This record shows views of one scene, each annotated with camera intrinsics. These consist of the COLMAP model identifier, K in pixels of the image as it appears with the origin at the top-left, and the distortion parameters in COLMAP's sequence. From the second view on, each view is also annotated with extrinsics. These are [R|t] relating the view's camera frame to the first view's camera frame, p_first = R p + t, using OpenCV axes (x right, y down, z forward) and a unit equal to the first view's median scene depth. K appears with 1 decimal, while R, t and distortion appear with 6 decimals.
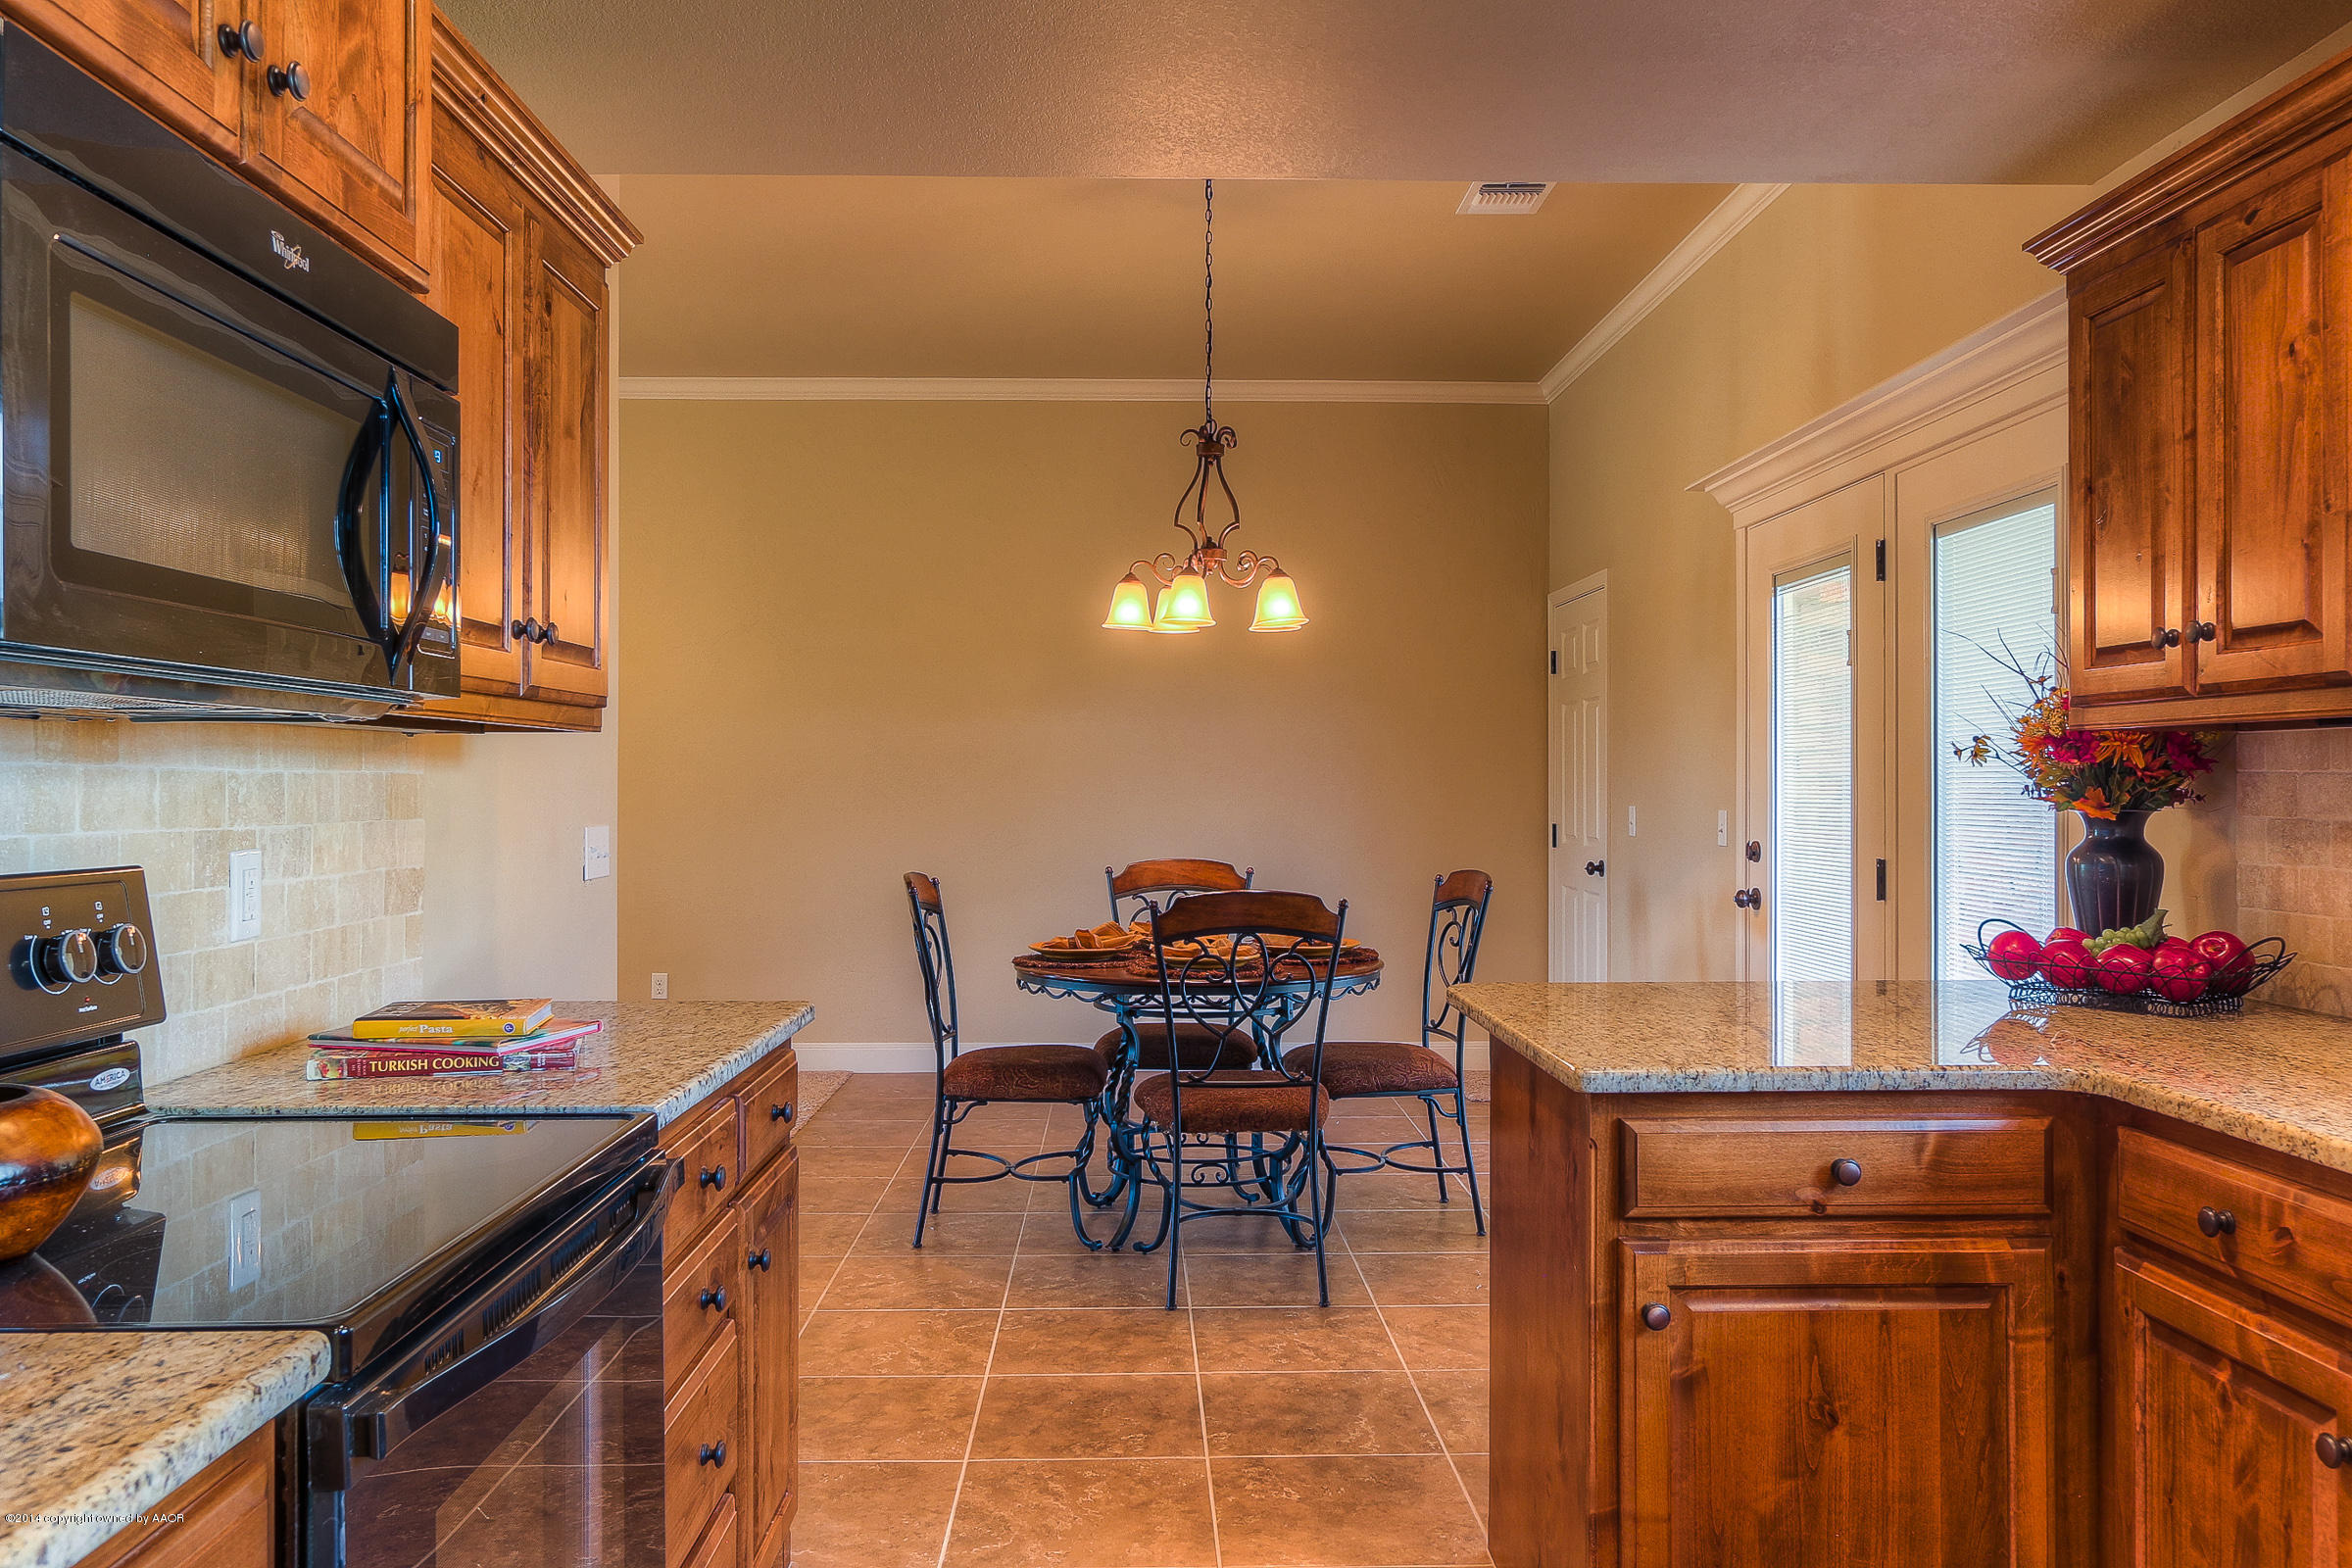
lens RADIAL K [[1699.8, 0, 1191.2], [0, 1699.8, 780.9], [0, 0, 1]] dist [-0.000179, 0.003933]
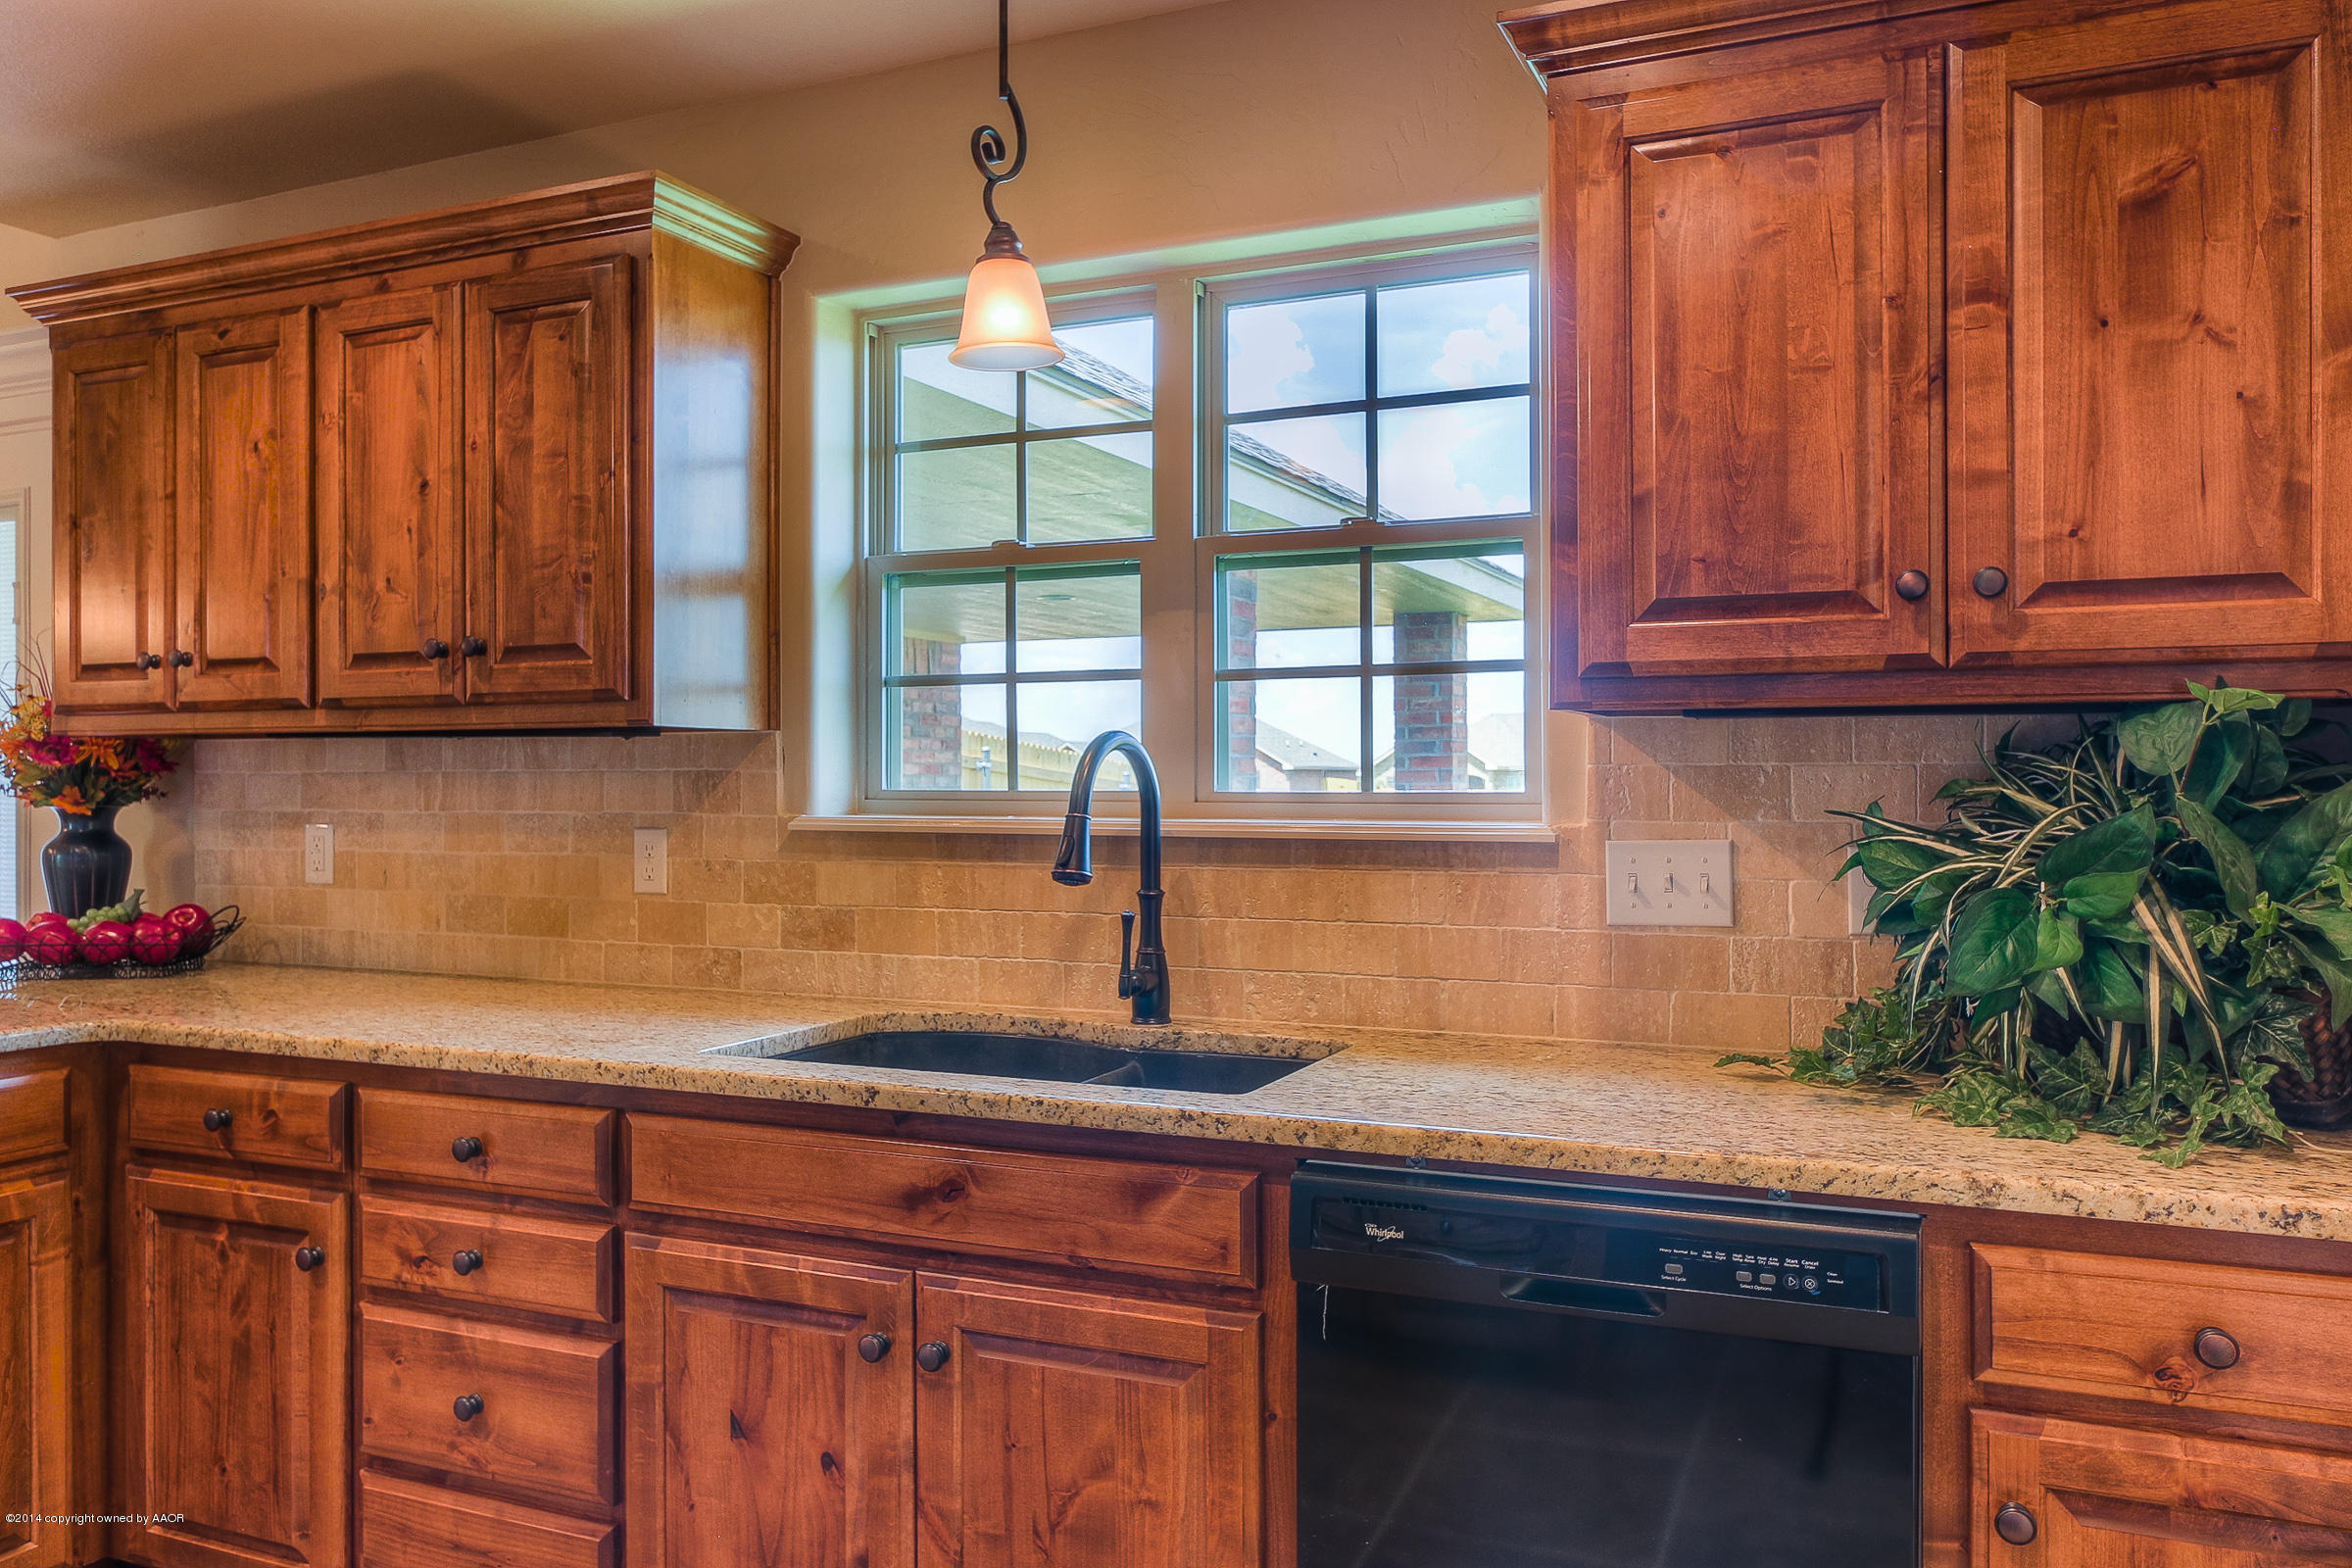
lens RADIAL K [[1699.8, 0, 1174.3], [0, 1699.8, 779.2], [0, 0, 1]] dist [-0.000179, 0.003933]
pose [[0.437447, 0.000432, 0.899244, -0.217530], [-0.000718, 1.000000, -0.000132, -0.001468], [-0.899244, -0.000588, 0.437447, -0.200517]]
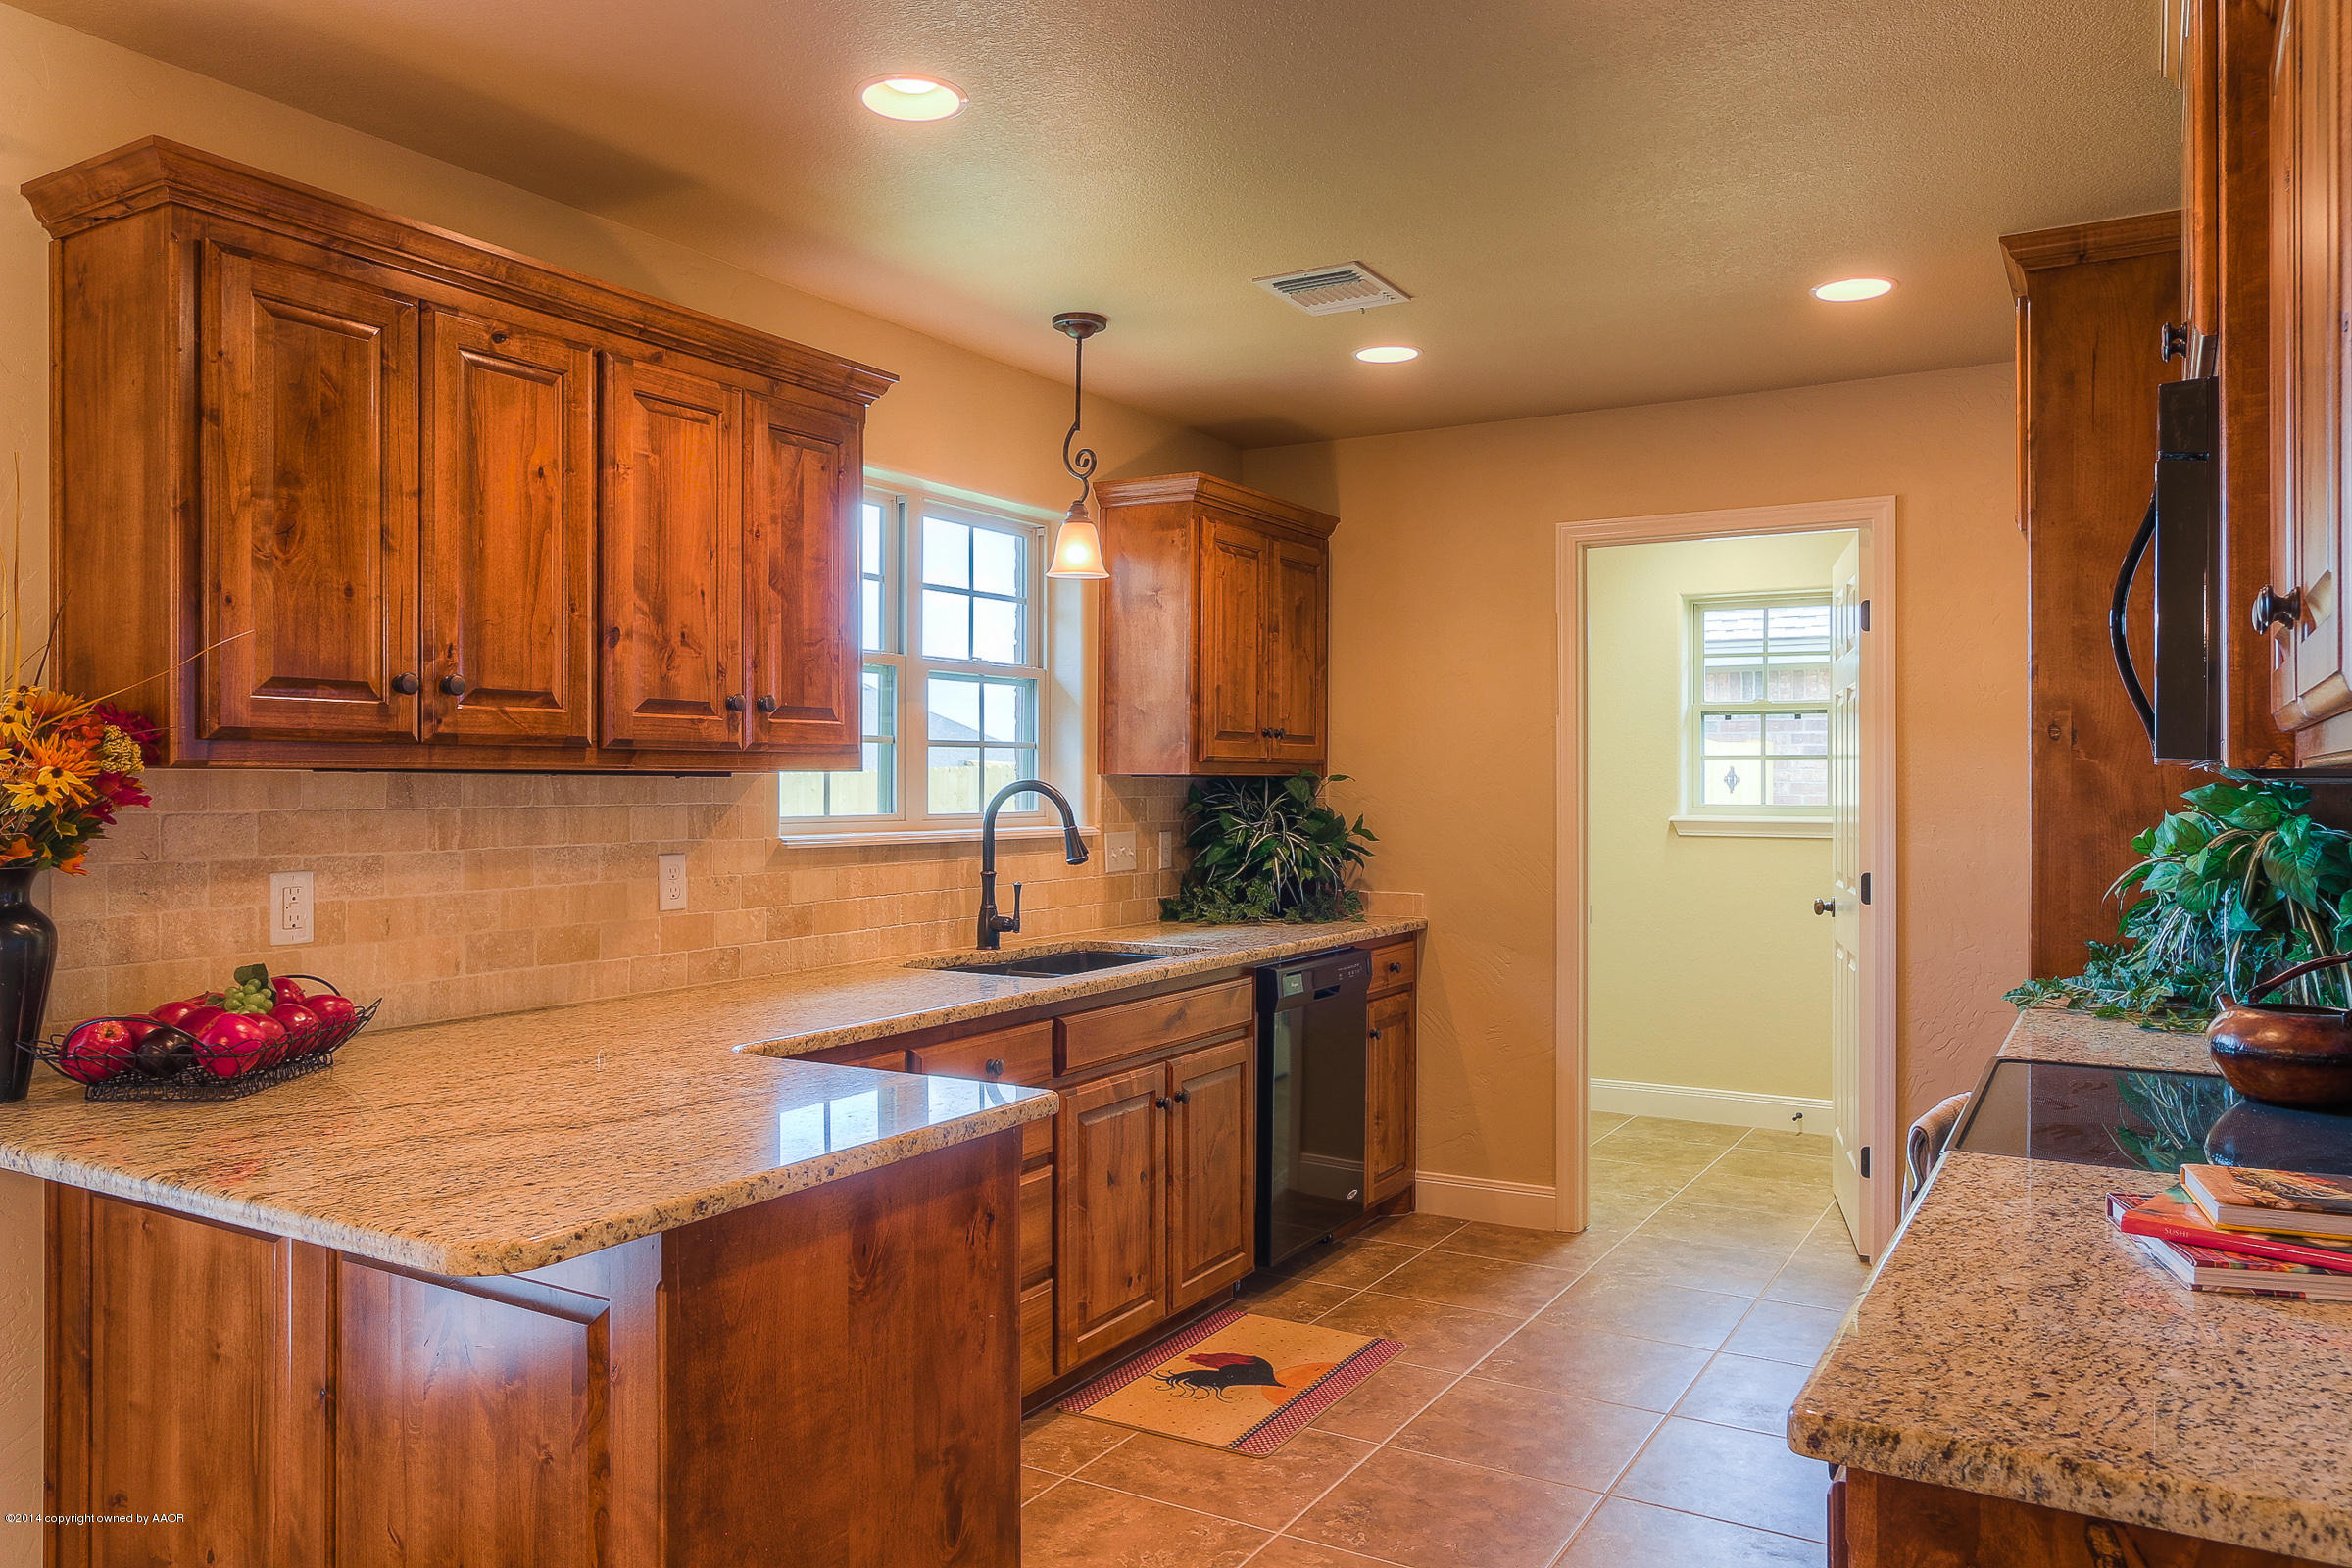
lens RADIAL K [[1699.8, 0, 1166.6], [0, 1699.8, 777.7], [0, 0, 1]] dist [-0.000179, 0.003933]
pose [[-0.843969, 0.000190, 0.536392, -0.417194], [-0.002283, 0.999990, -0.003945, -0.028146], [-0.536388, -0.004554, -0.843960, 1.861980]]
